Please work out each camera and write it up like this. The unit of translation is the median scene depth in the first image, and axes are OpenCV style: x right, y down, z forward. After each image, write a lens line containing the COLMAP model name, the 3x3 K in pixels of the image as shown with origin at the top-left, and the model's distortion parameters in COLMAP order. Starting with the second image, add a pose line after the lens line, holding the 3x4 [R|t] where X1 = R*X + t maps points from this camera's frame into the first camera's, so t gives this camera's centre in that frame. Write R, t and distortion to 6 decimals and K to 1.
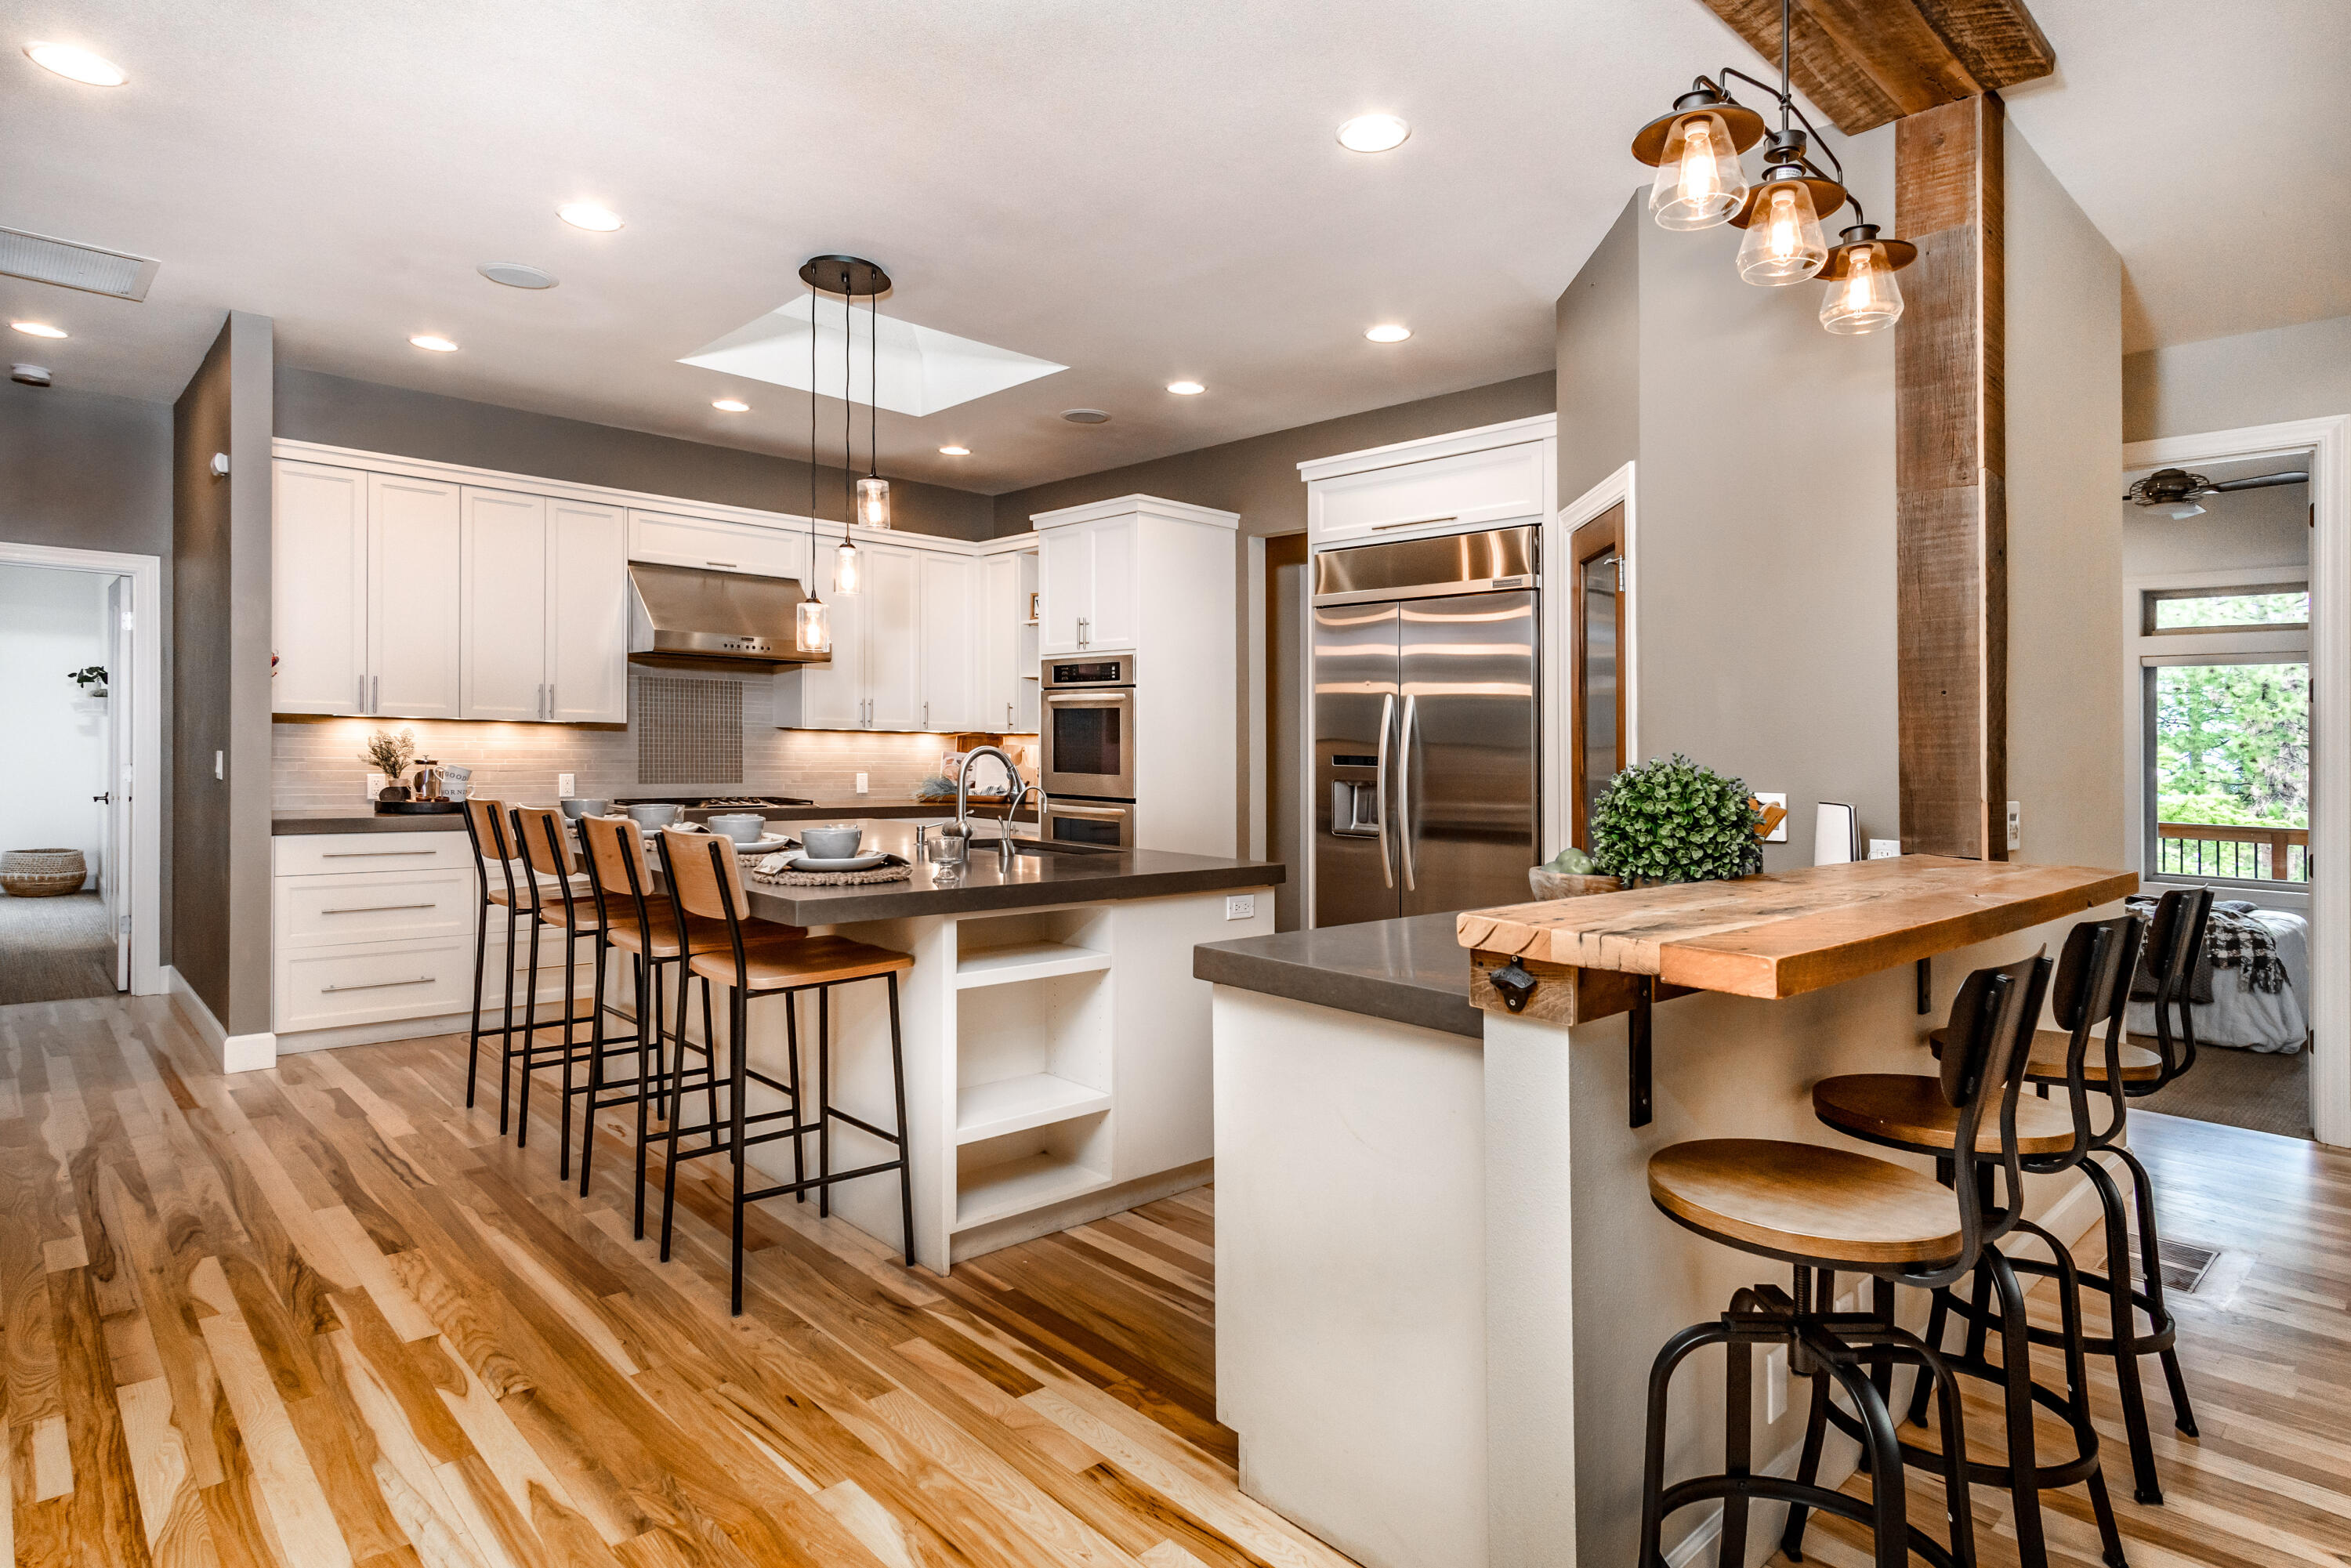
lens RADIAL K [[1271.5, 0, 1187.1], [0, 1271.5, 760.9], [0, 0, 1]] dist [0.000943, 0.000813]
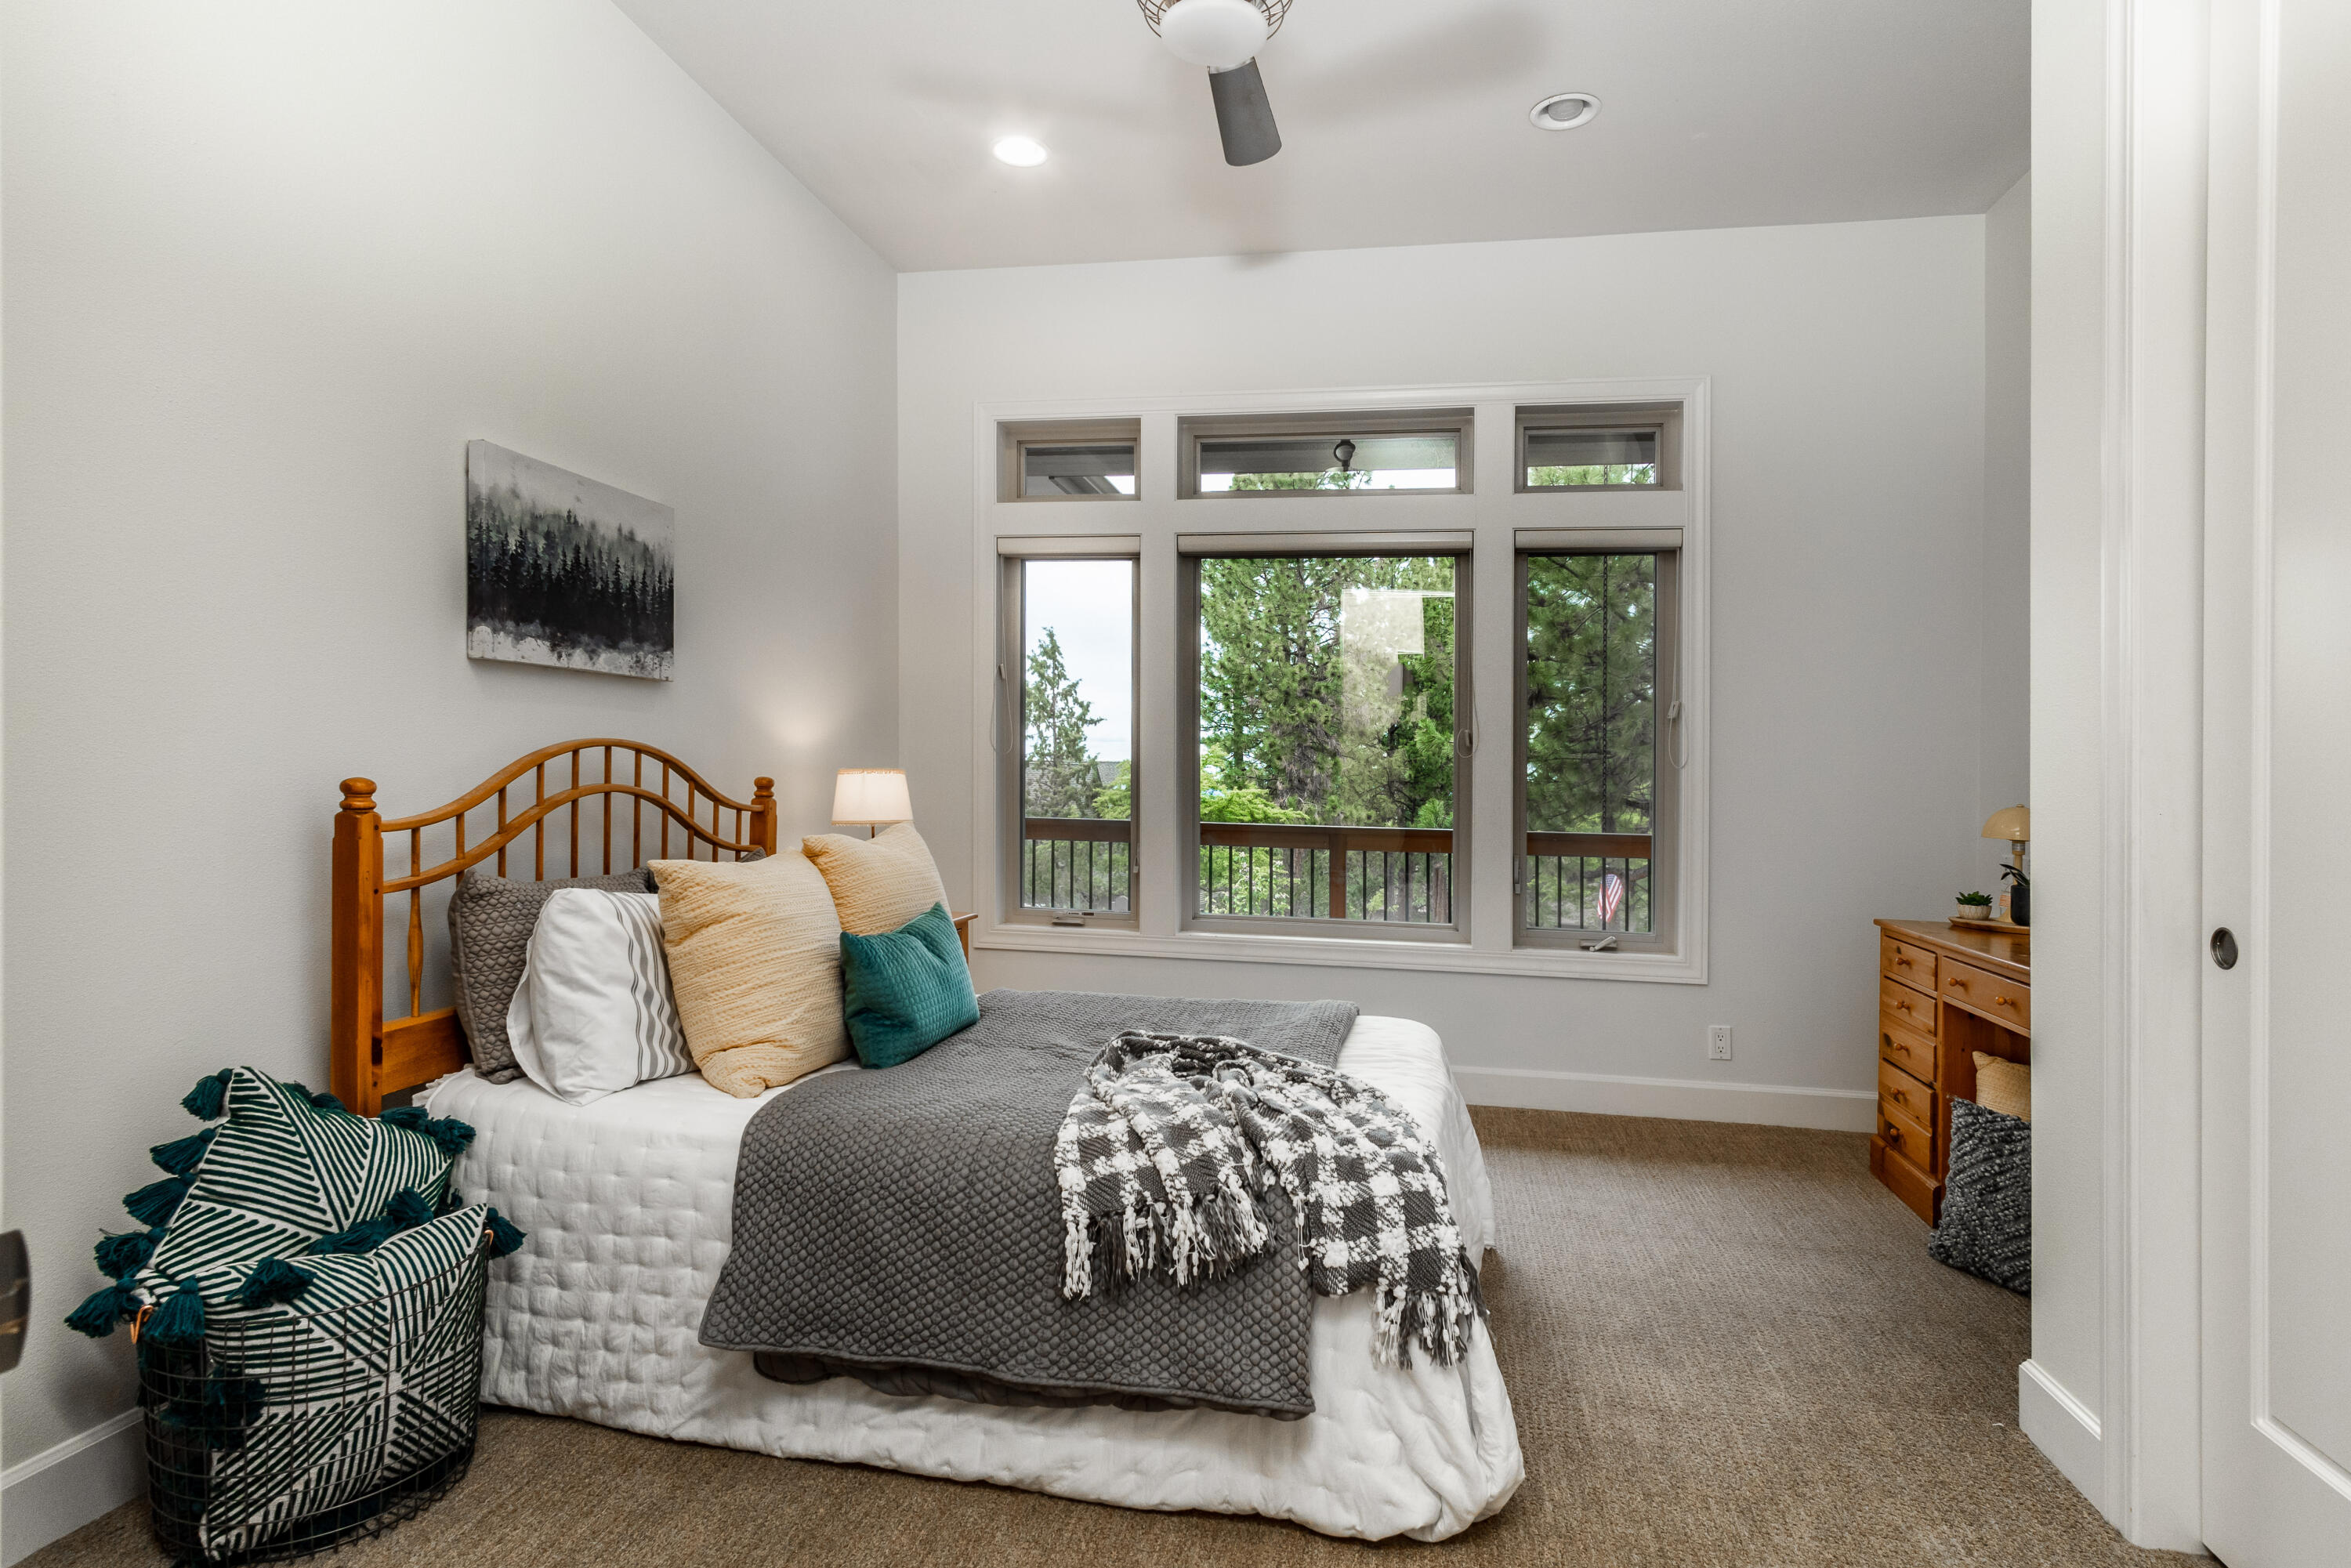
lens RADIAL K [[1271.5, 0, 1187.1], [0, 1271.5, 760.9], [0, 0, 1]] dist [0.000943, 0.000813]
pose [[0.807427, 0.002594, 0.589961, 0.592961], [-0.001345, 0.999996, -0.002556, 0.027696], [-0.589965, 0.001270, 0.807428, 0.762036]]
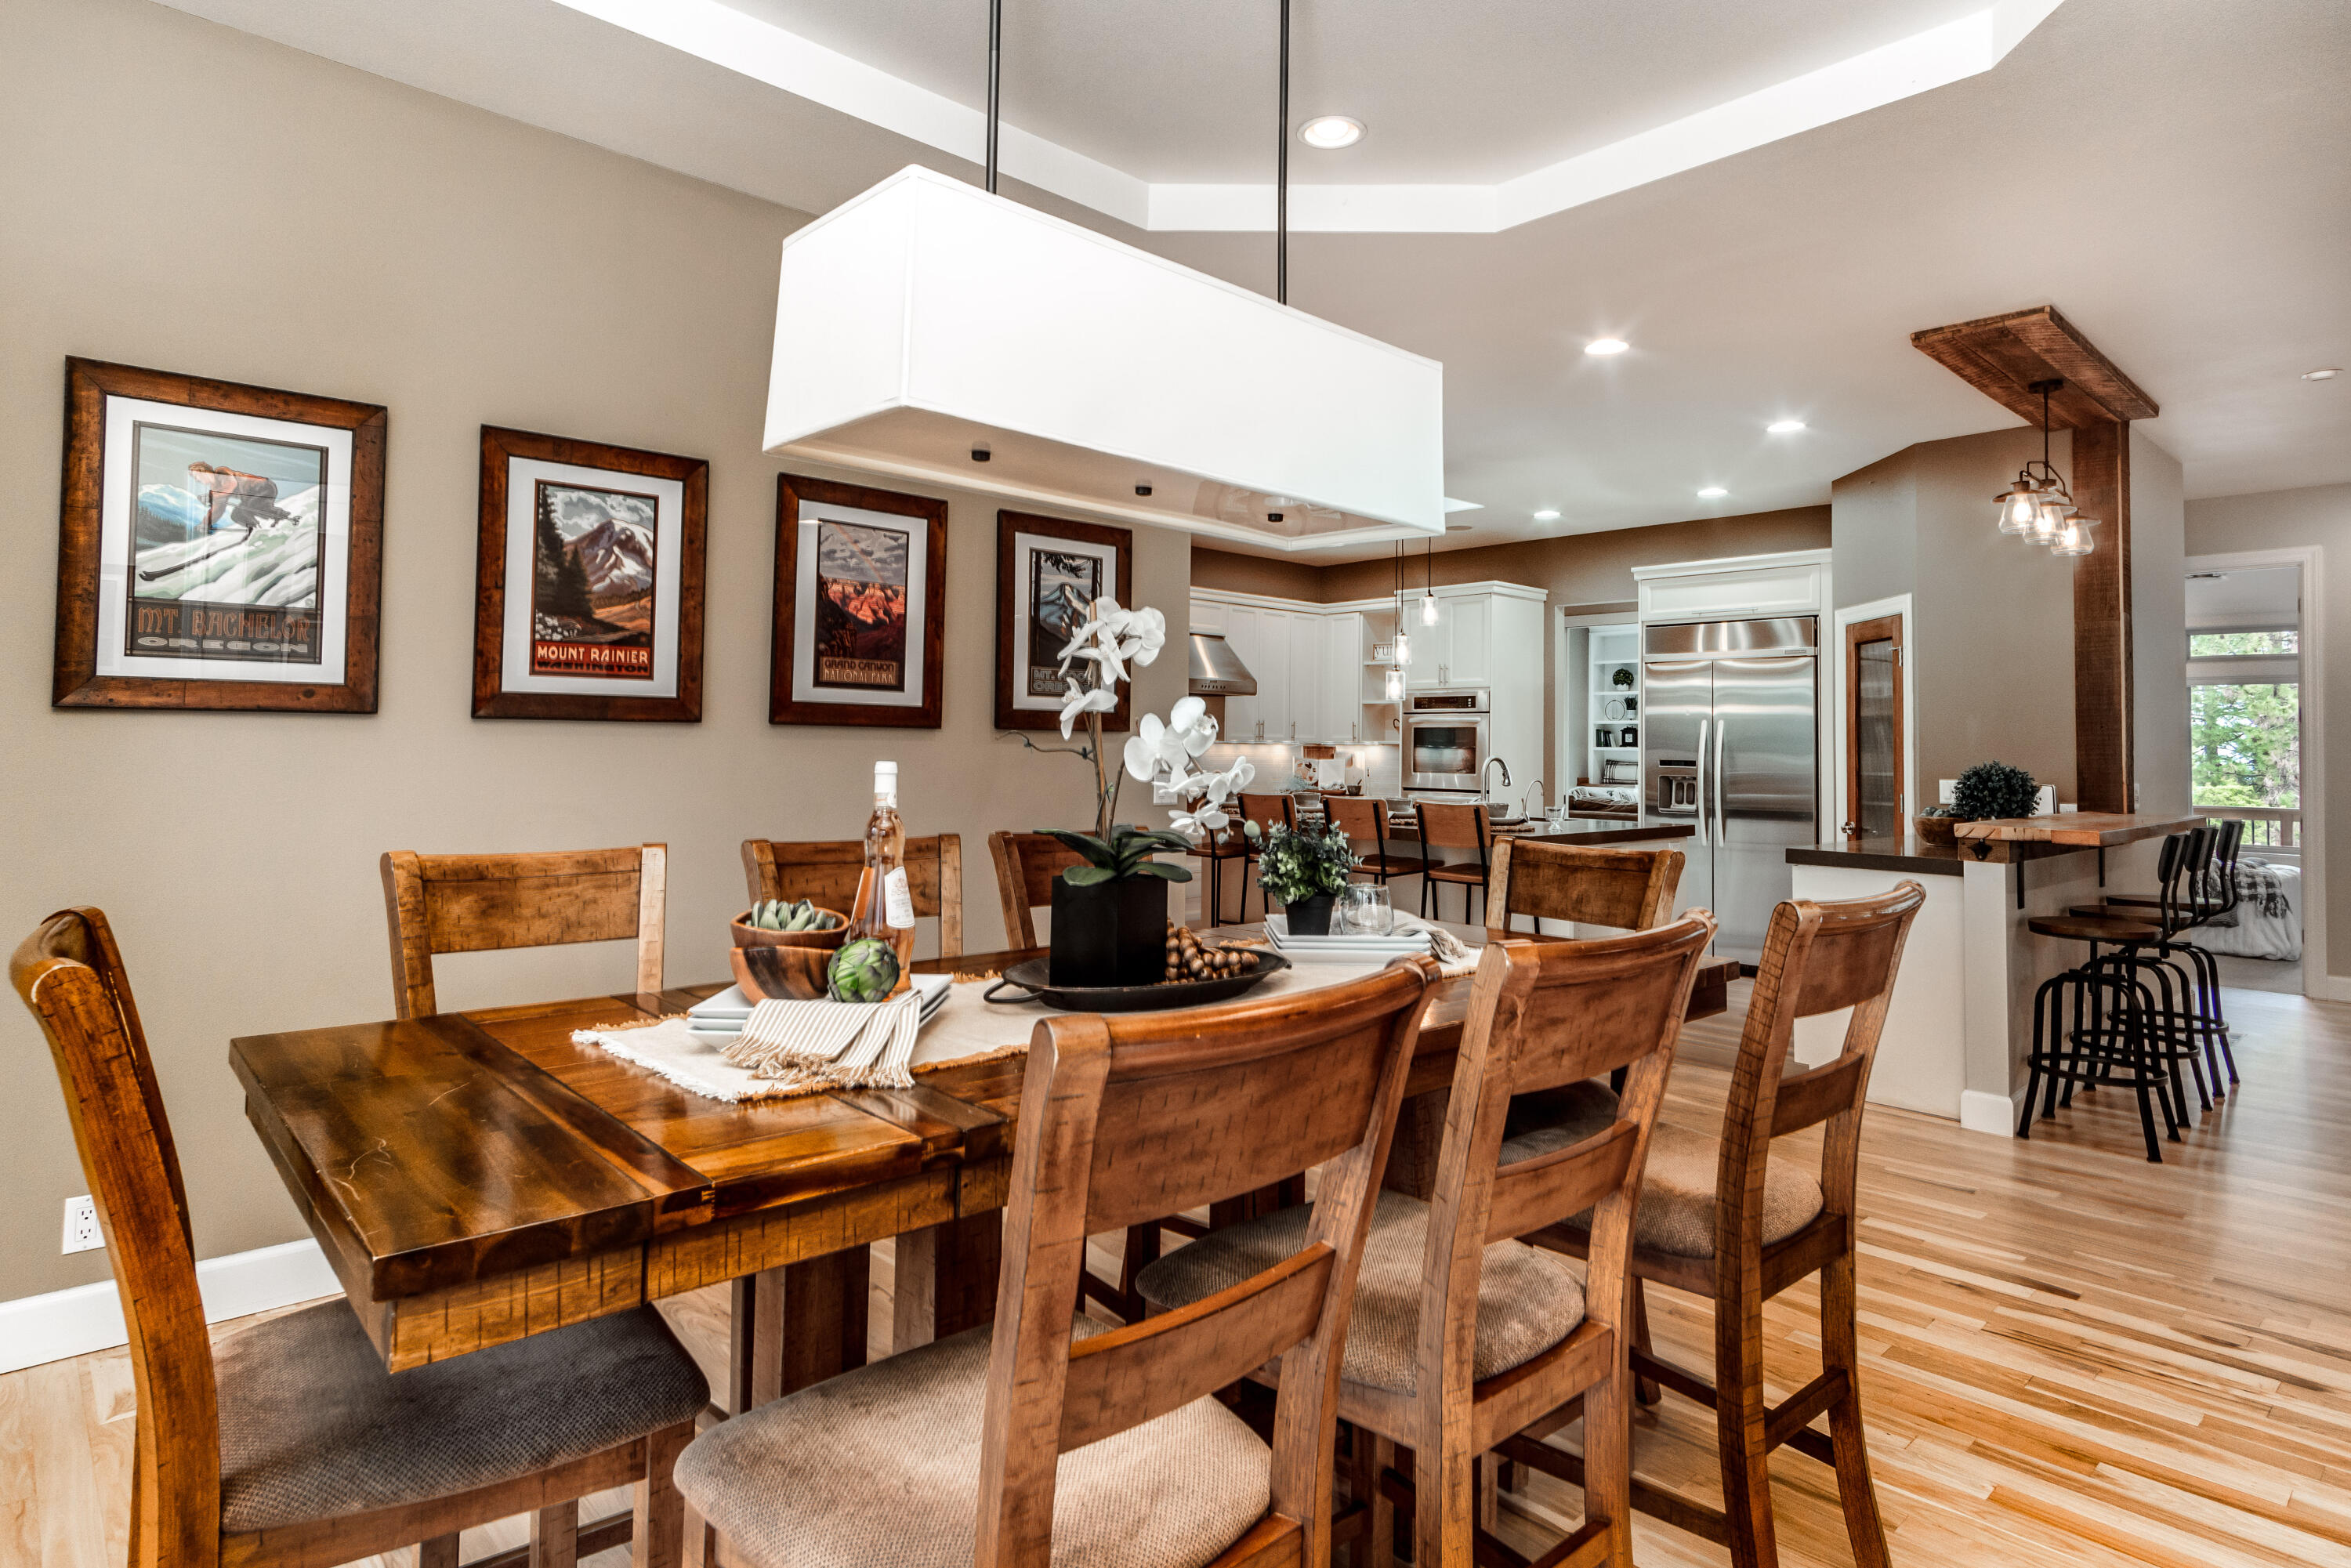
lens RADIAL K [[1271.5, 0, 1187.1], [0, 1271.5, 760.9], [0, 0, 1]] dist [0.000943, 0.000813]
pose [[0.999944, -0.008818, -0.005874, -0.369704], [0.008812, 0.999961, -0.001003, -0.005303], [0.005883, 0.000951, 0.999982, -0.443097]]
